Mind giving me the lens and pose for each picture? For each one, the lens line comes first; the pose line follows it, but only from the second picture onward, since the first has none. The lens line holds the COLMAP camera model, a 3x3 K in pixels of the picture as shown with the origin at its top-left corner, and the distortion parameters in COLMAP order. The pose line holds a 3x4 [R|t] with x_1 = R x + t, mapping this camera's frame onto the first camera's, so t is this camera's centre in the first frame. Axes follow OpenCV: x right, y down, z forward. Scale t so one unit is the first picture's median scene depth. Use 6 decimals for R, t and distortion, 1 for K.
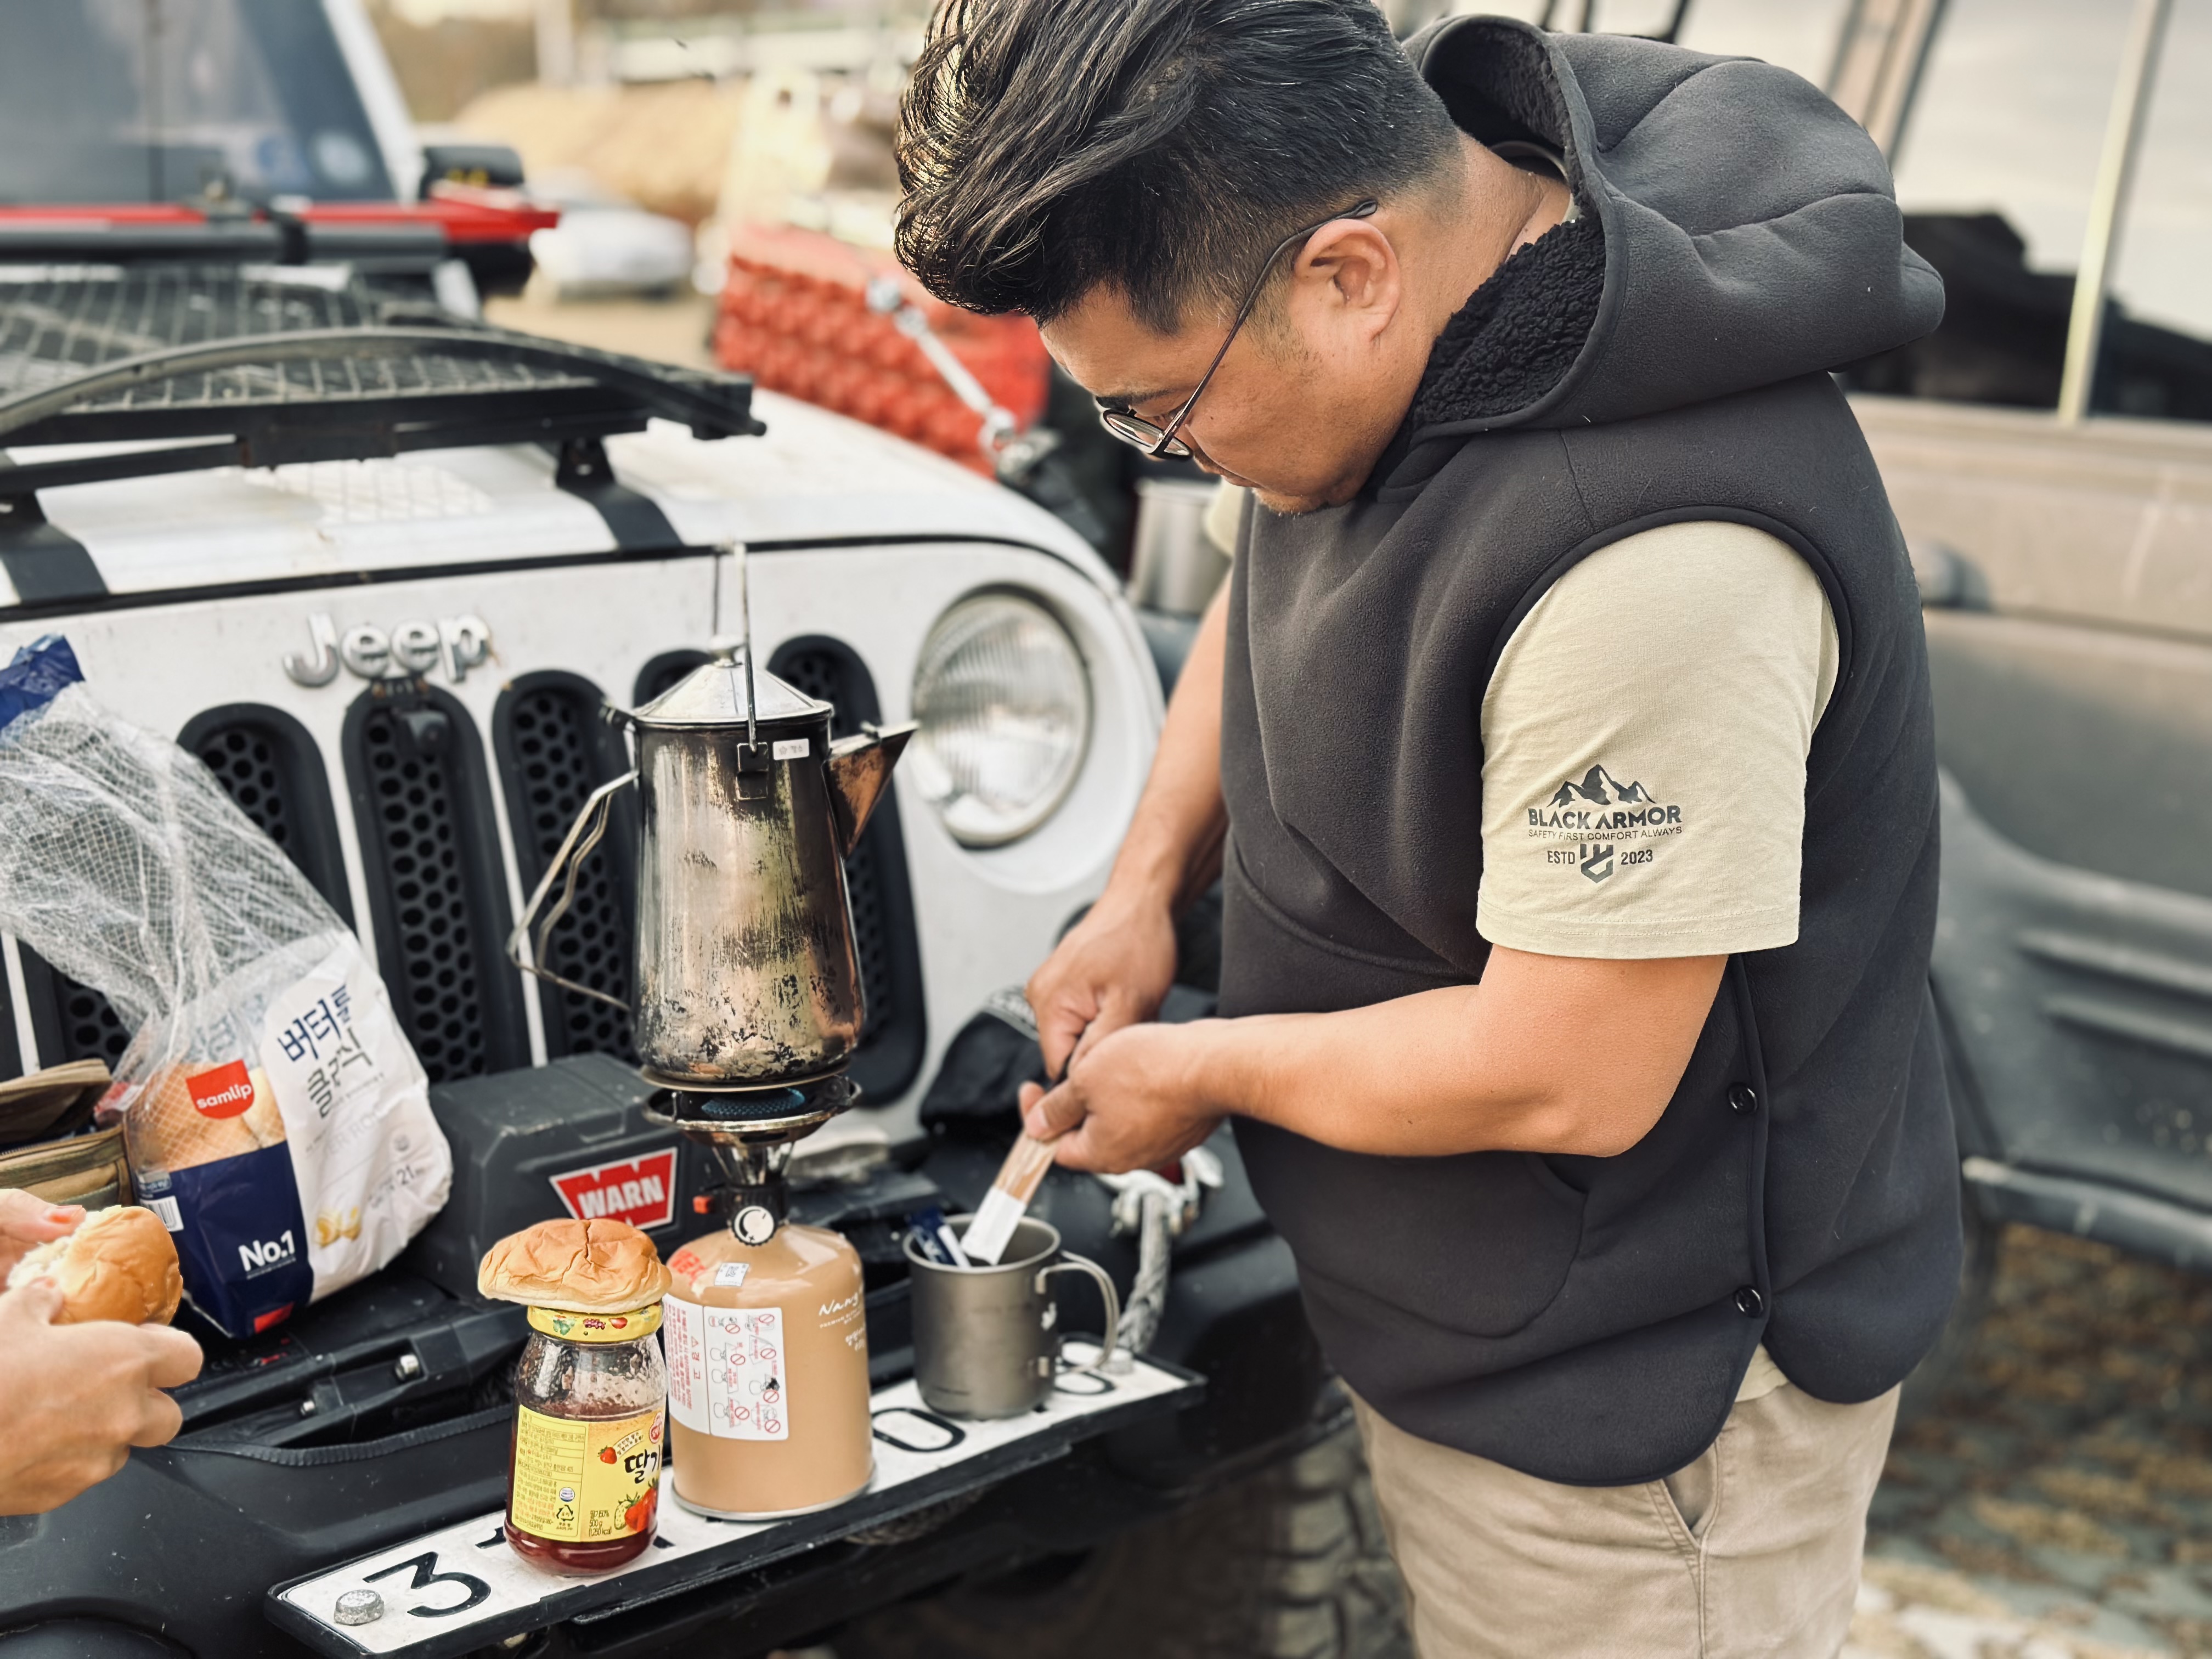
lens RADIAL K [[3062.1, 0, 1106.0], [0, 3062.1, 829.5], [0, 0, 1]] dist [0.120345, -0.207934]
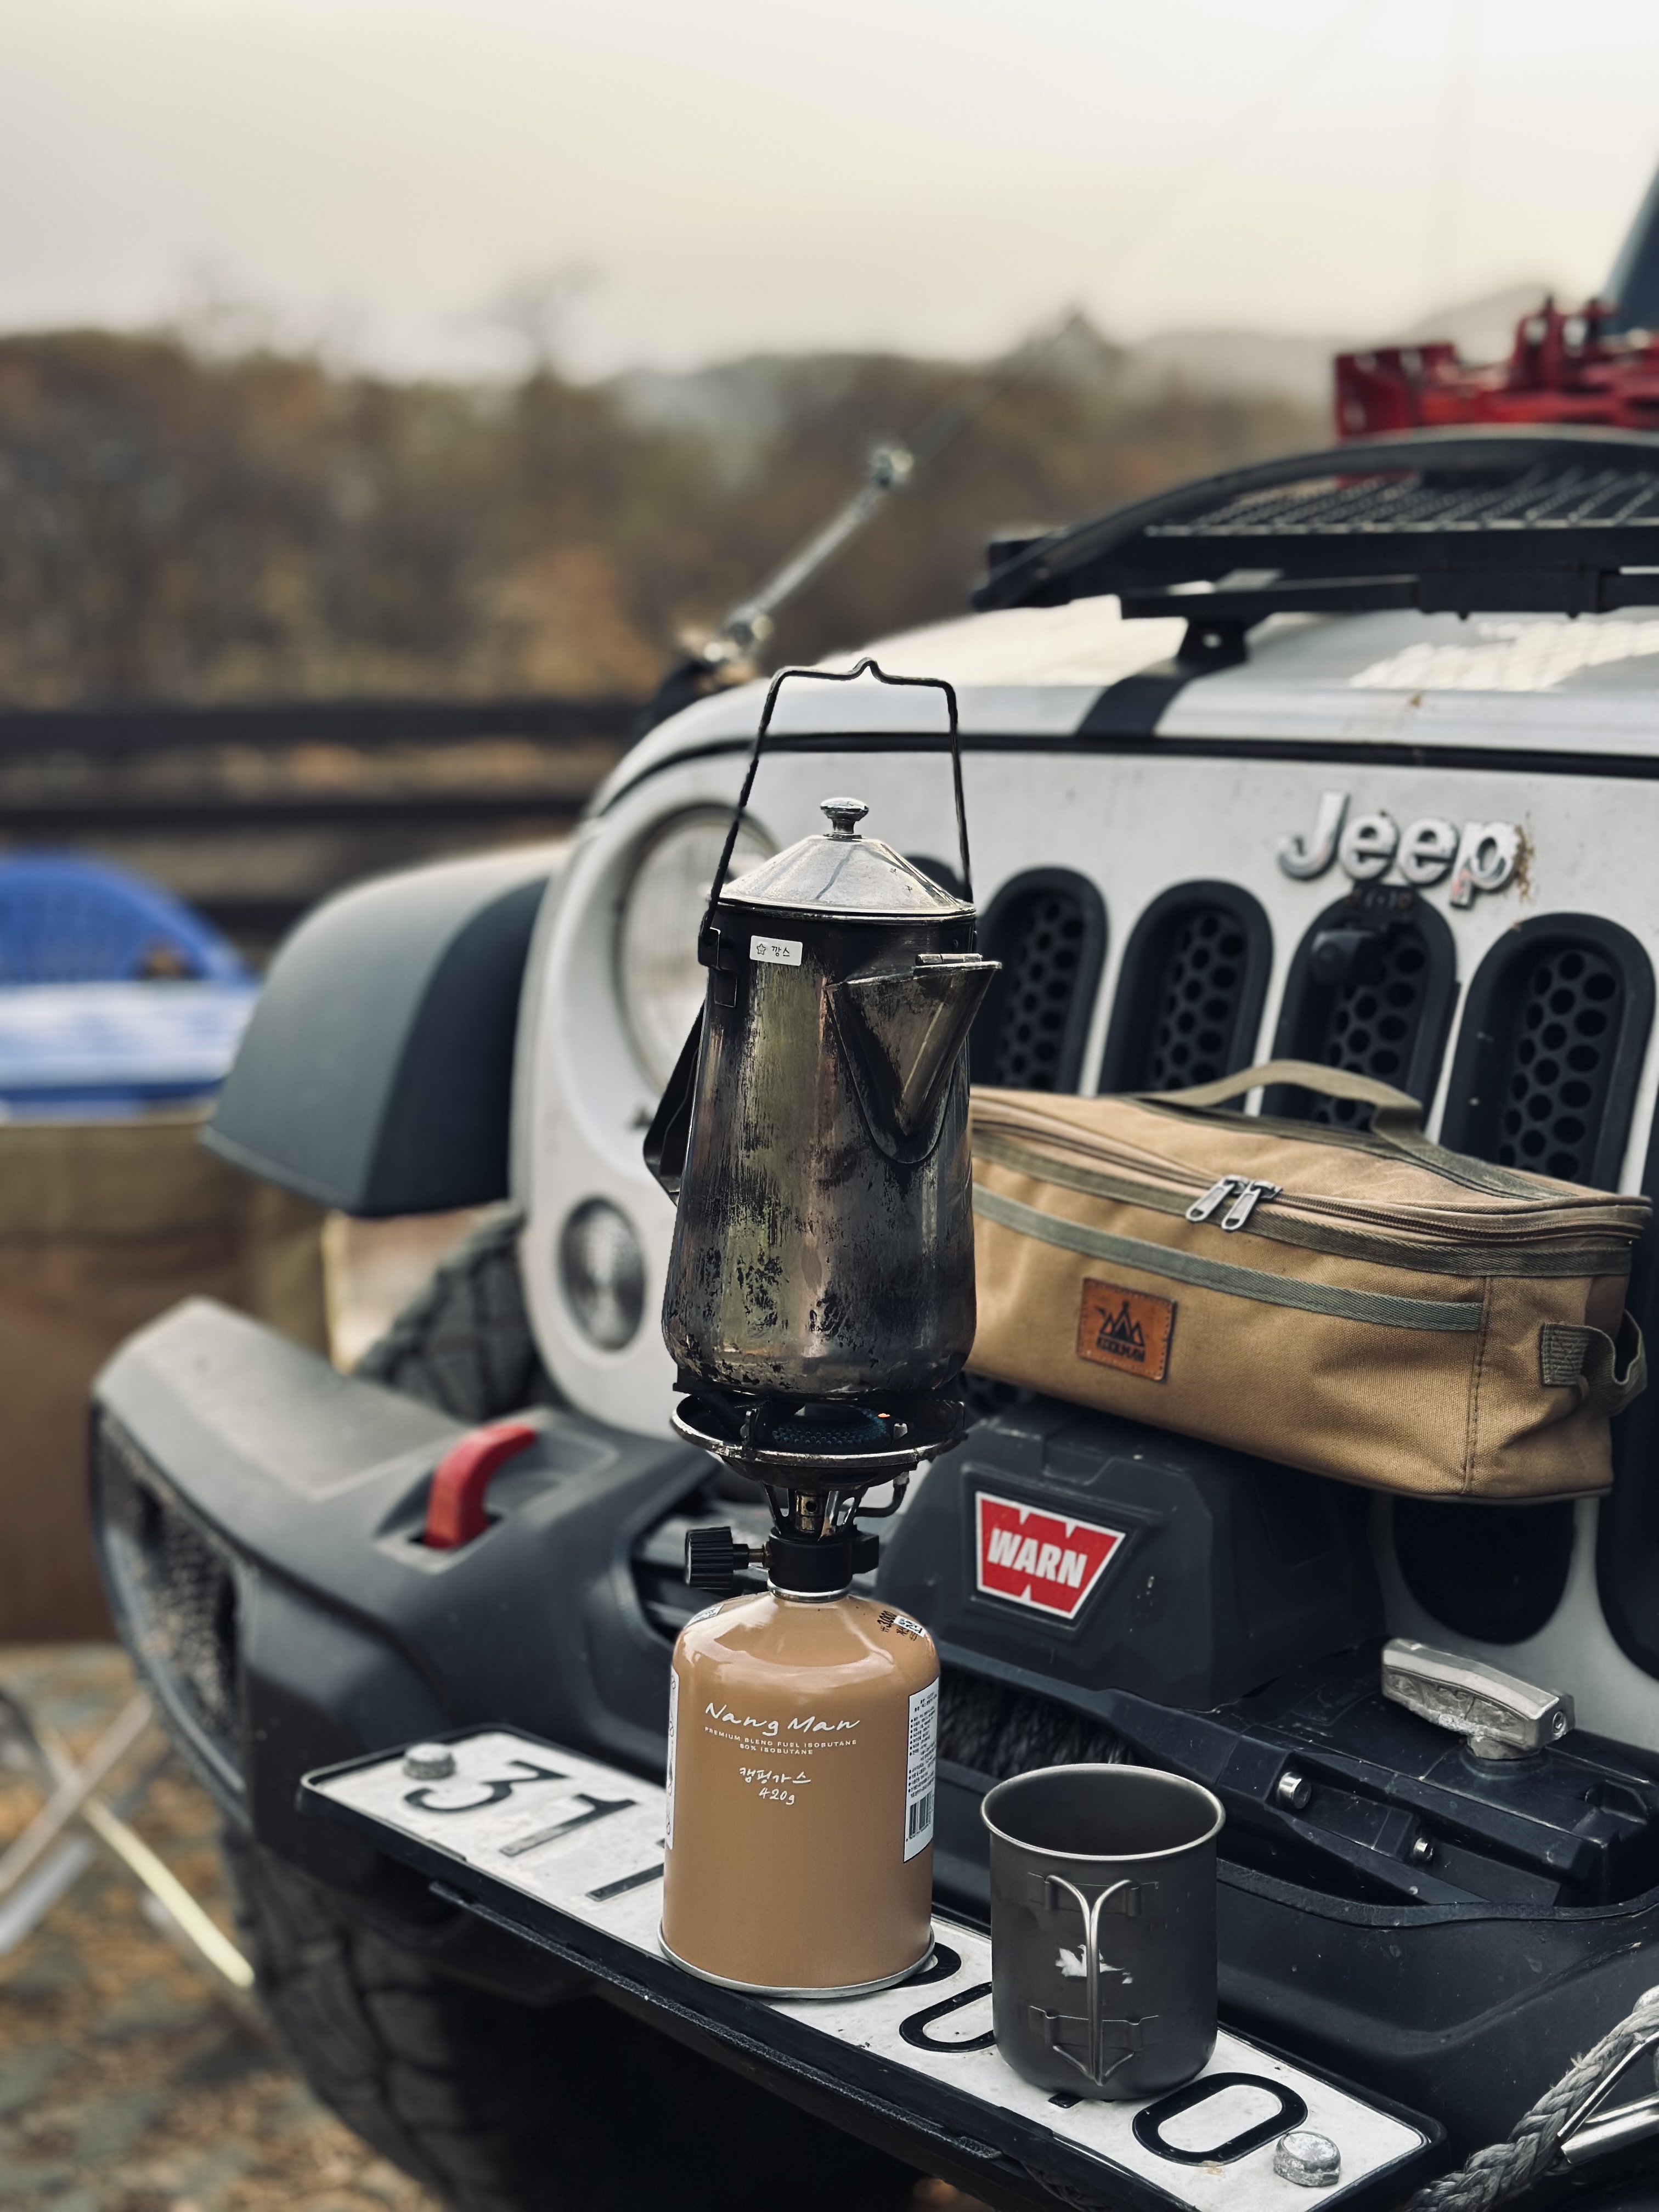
lens RADIAL K [[3067.8, 0, 829.5], [0, 3067.8, 1106.0], [0, 0, 1]] dist [0.111631, -0.103471]
pose [[0.066267, 0.182593, -0.980953, 0.556470], [-0.198286, 0.965916, 0.166399, -0.102688], [0.977902, 0.183482, 0.100214, 0.847258]]
